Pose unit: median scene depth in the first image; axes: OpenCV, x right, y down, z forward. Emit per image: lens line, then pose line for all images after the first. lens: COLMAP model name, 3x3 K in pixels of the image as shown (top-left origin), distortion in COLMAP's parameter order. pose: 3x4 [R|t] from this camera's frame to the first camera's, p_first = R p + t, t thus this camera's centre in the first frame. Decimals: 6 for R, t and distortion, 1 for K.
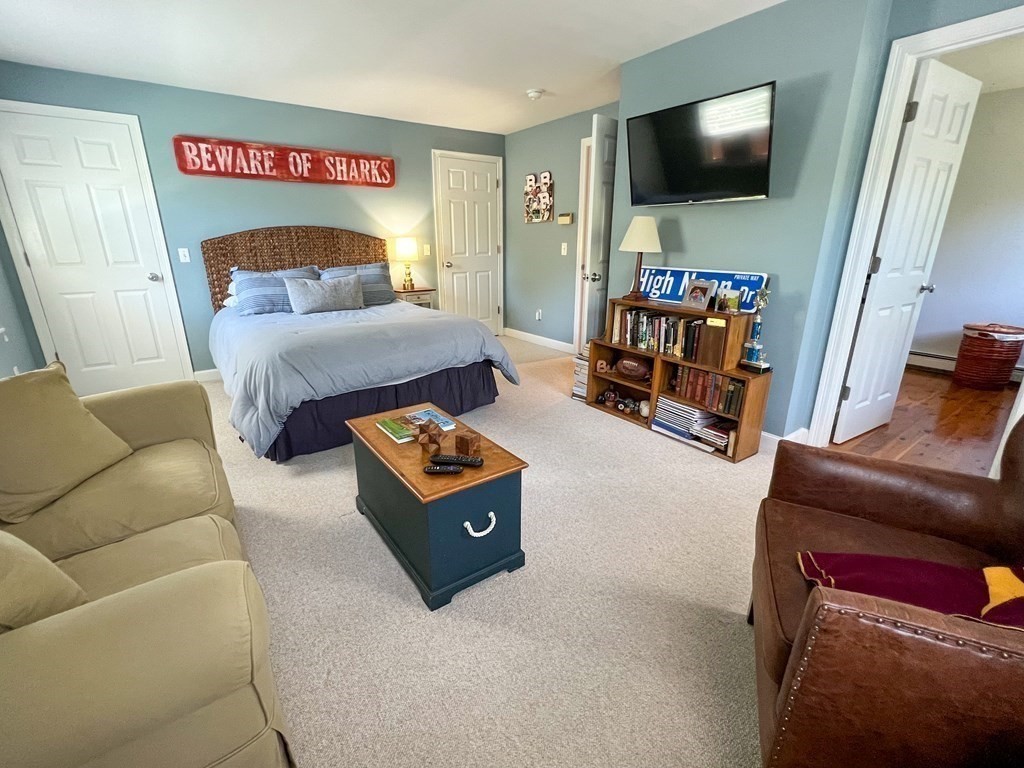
lens RADIAL K [[459.3, 0, 508.4], [0, 459.3, 383.9], [0, 0, 1]] dist [0.003666, 0.000002]
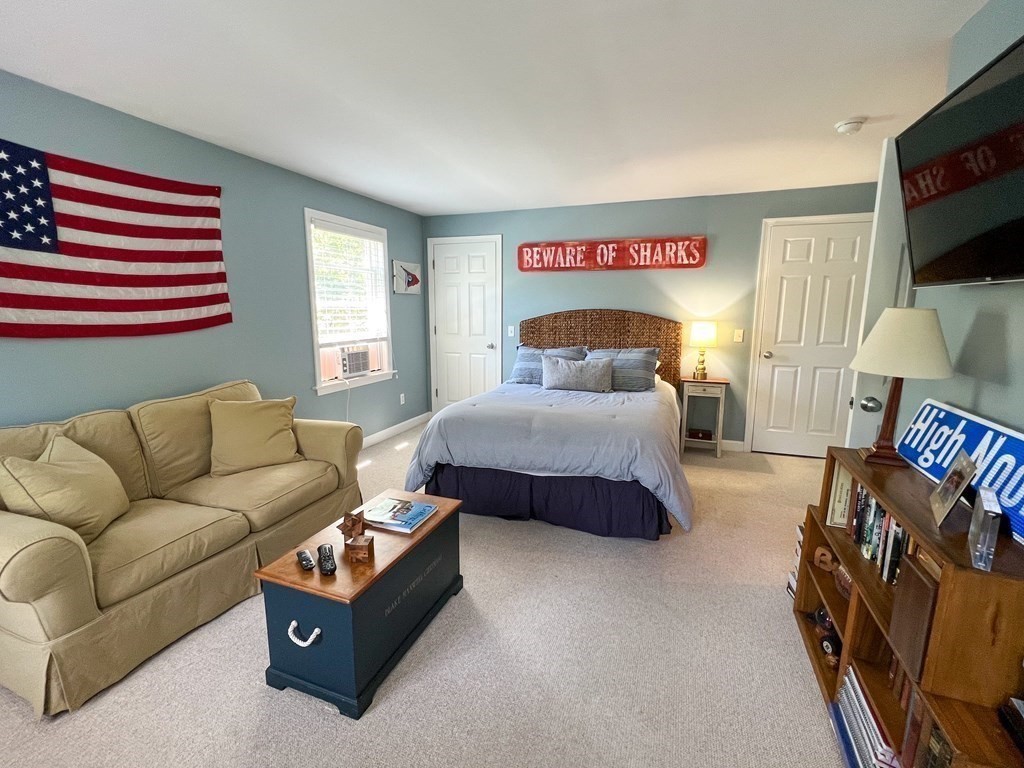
lens RADIAL K [[459.3, 0, 508.7], [0, 459.3, 382.3], [0, 0, 1]] dist [0.003666, 0.000002]
pose [[0.551937, 0.140008, -0.822048, 0.358439], [-0.257549, 0.966229, -0.008358, -0.121584], [0.793117, 0.216331, 0.569357, 0.273854]]
